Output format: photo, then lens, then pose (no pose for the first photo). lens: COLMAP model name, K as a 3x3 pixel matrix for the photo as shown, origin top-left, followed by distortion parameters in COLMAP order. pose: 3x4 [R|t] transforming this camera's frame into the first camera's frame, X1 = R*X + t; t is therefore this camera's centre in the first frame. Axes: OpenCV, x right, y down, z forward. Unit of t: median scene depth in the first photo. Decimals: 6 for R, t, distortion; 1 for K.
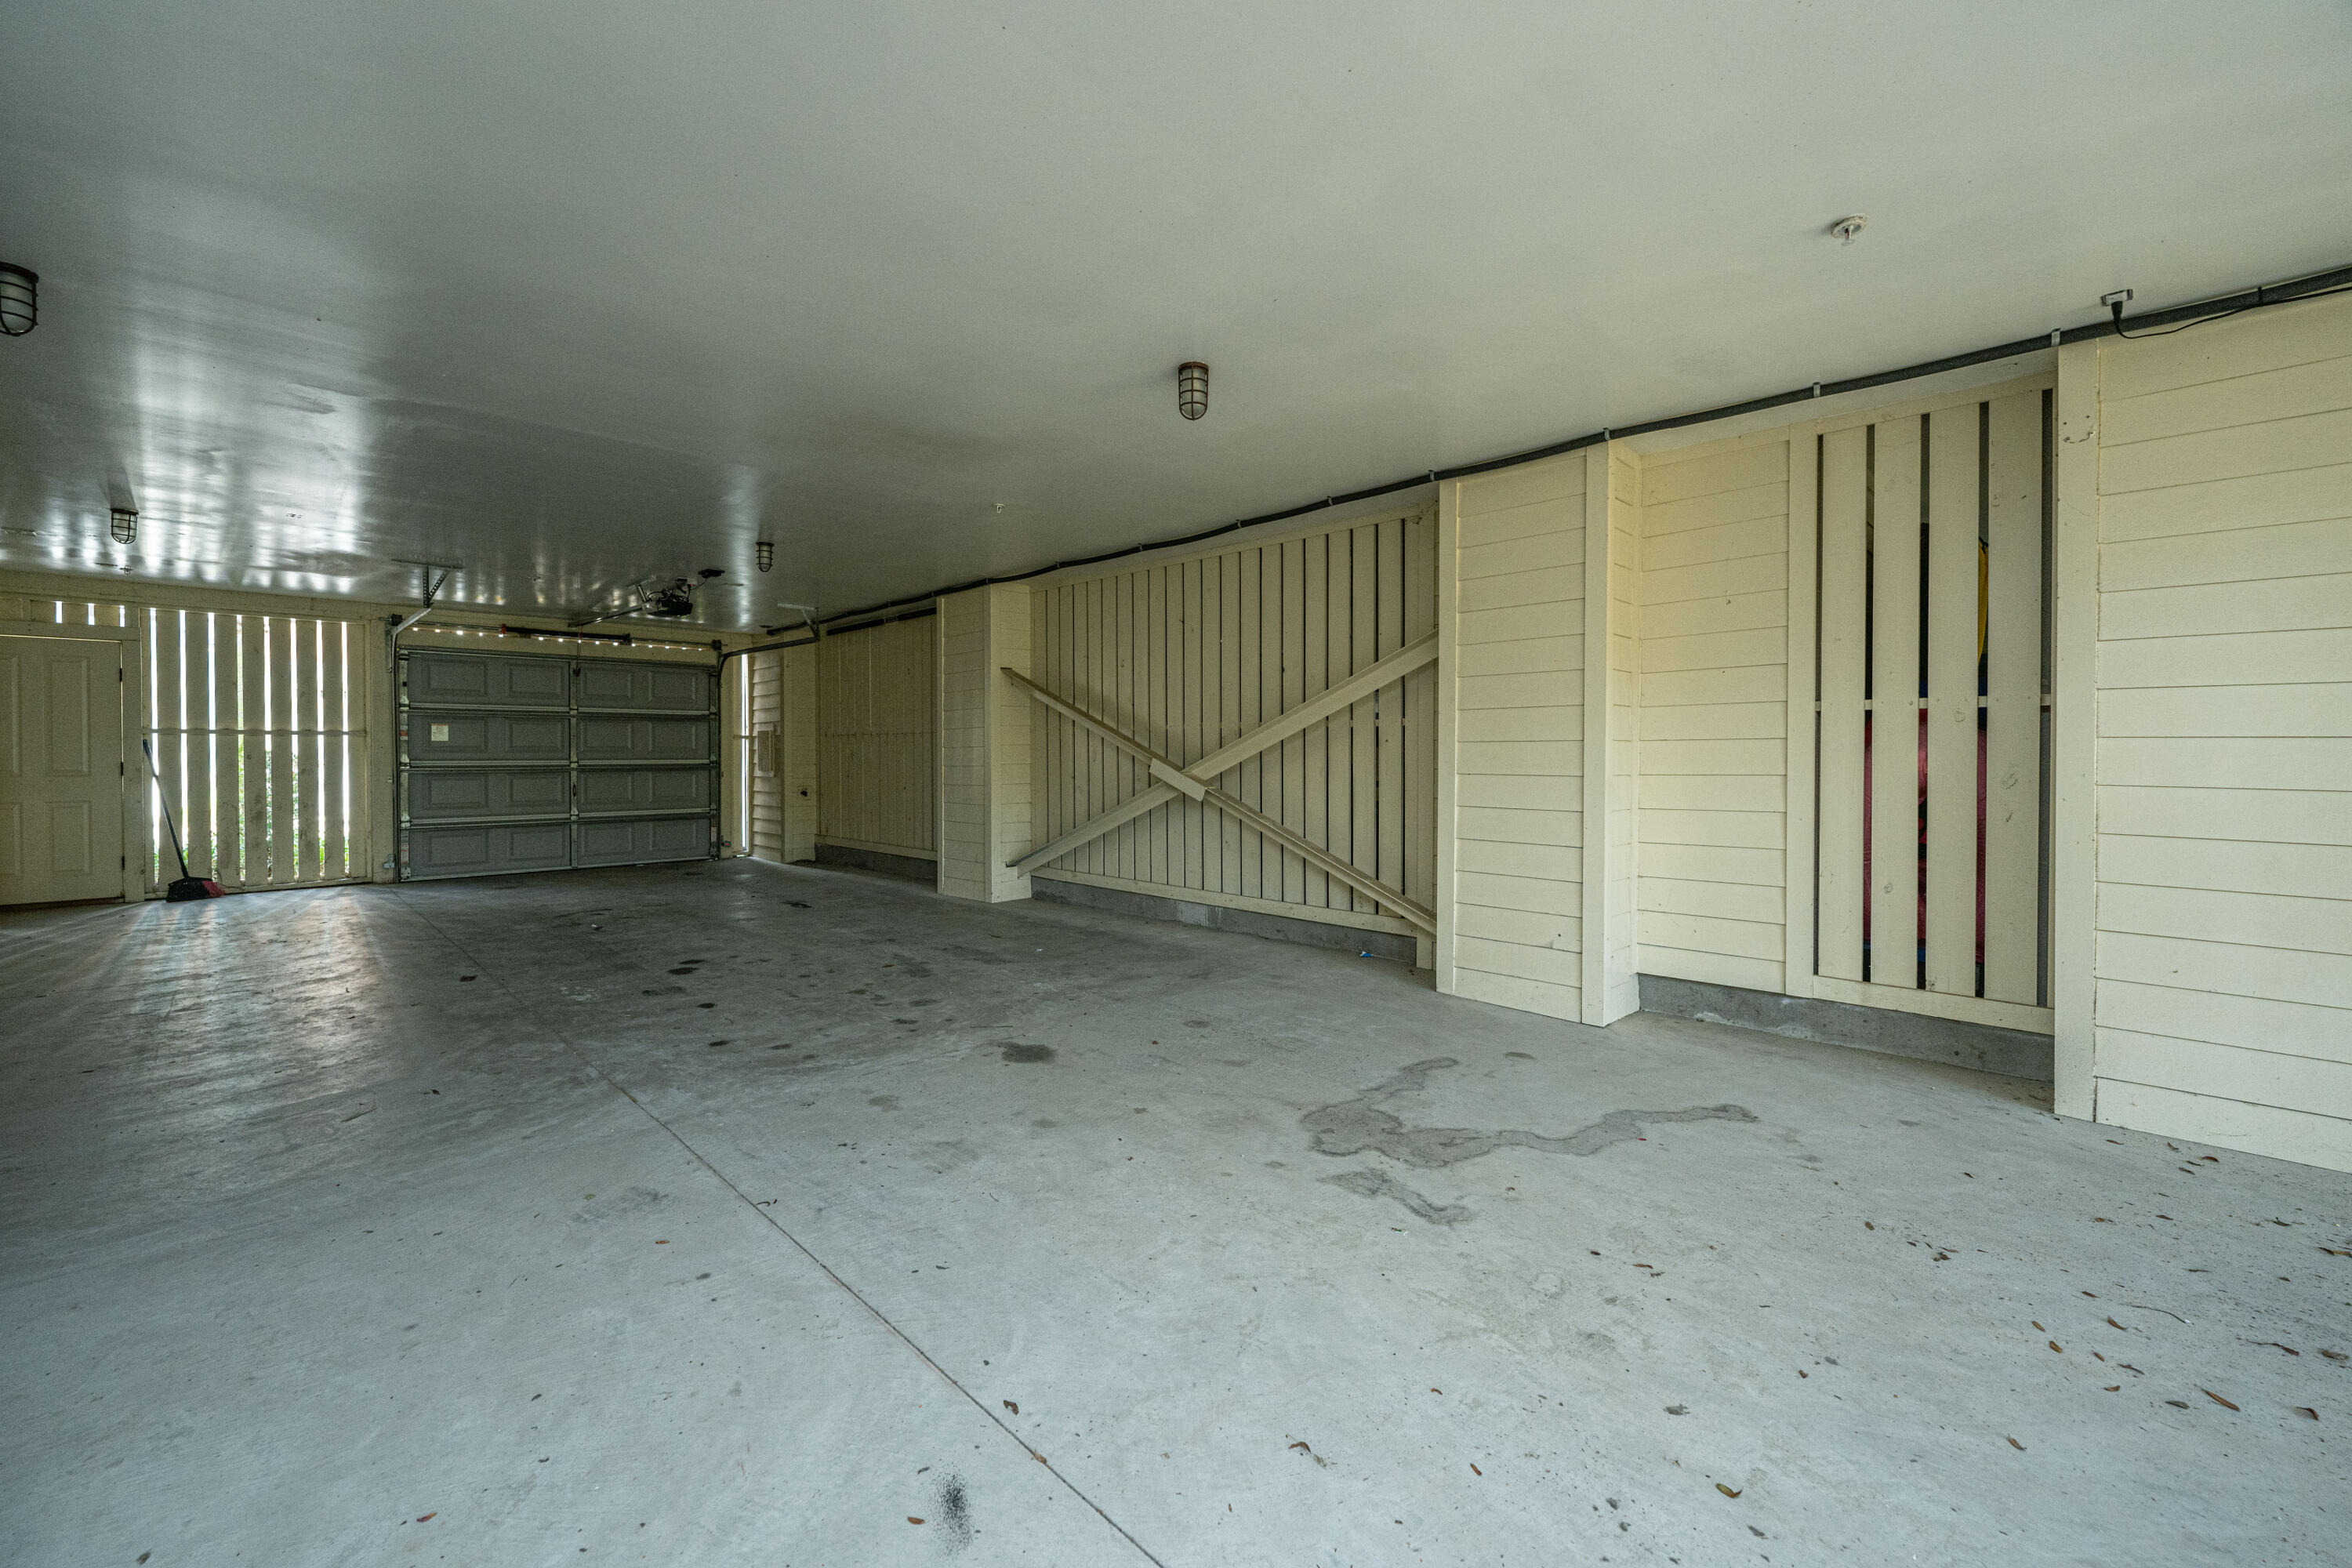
lens RADIAL K [[948.5, 0, 1170.6], [0, 948.5, 769.1], [0, 0, 1]] dist [-0.007105, -0.000234]
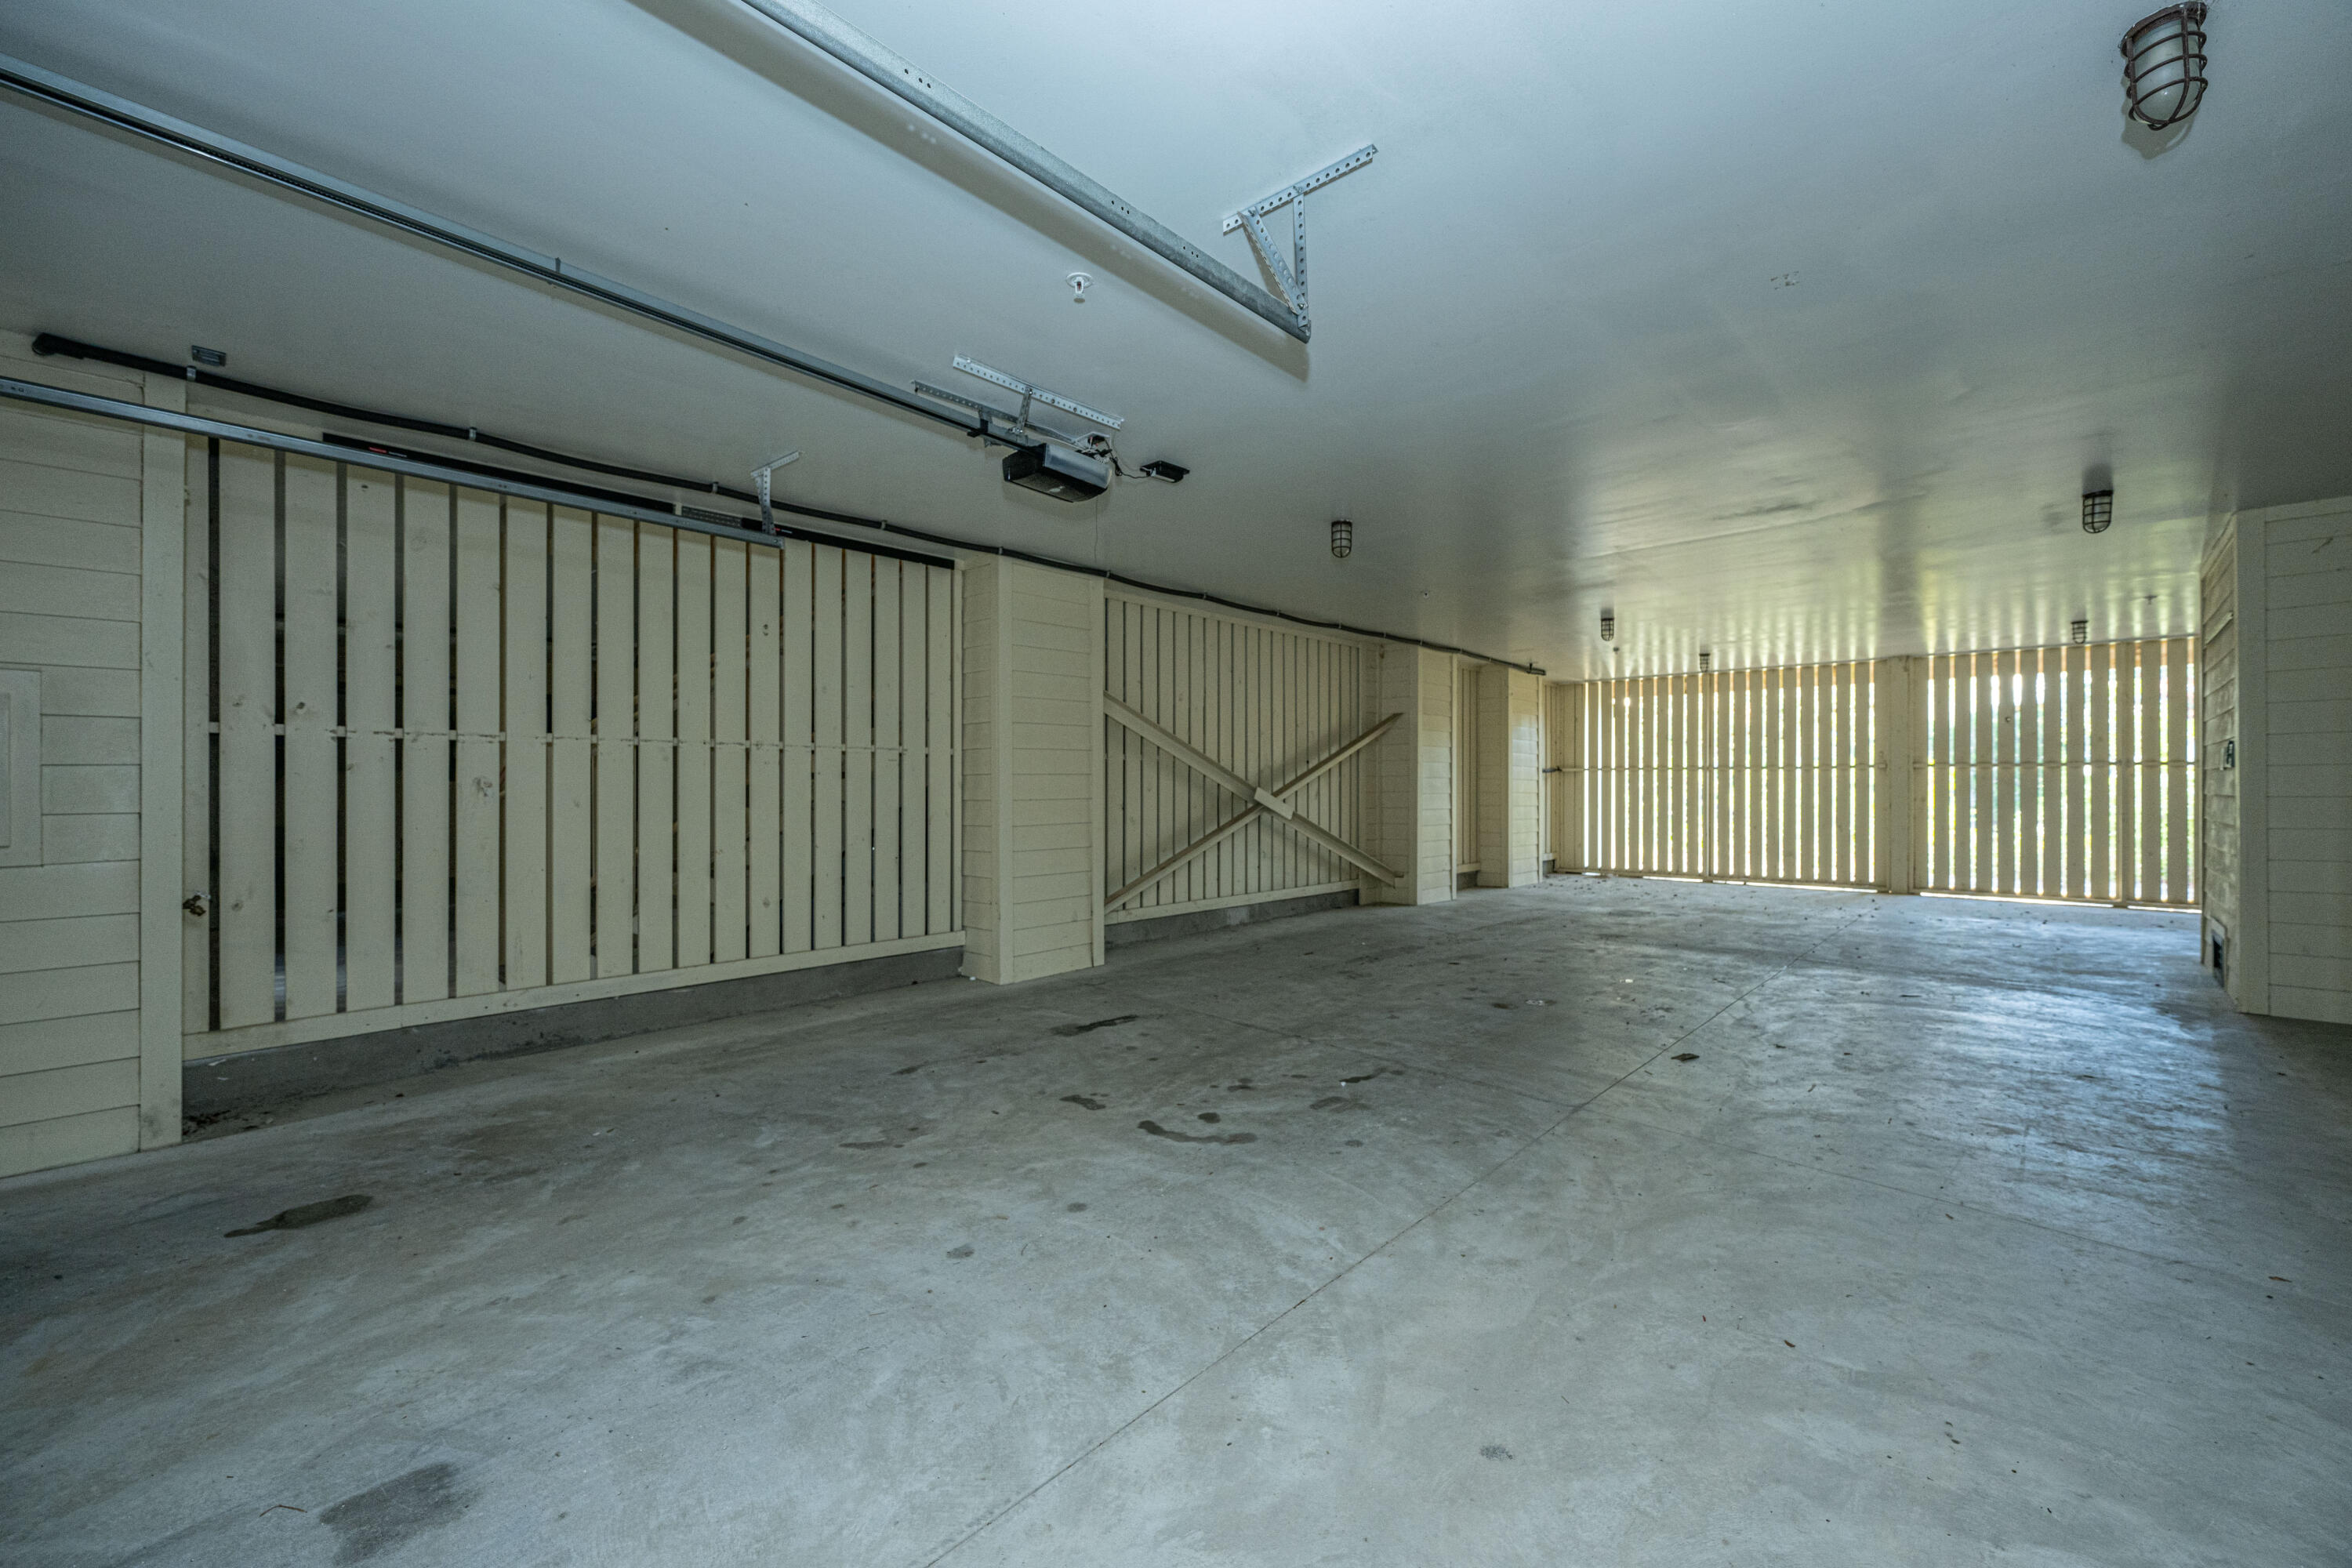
lens RADIAL K [[948.5, 0, 1170.9], [0, 948.5, 782.2], [0, 0, 1]] dist [-0.007105, -0.000234]
pose [[-0.037461, 0.000898, 0.999298, -1.180325], [0.015155, 0.999885, -0.000331, -0.019216], [-0.999183, 0.015132, -0.037471, 1.123173]]
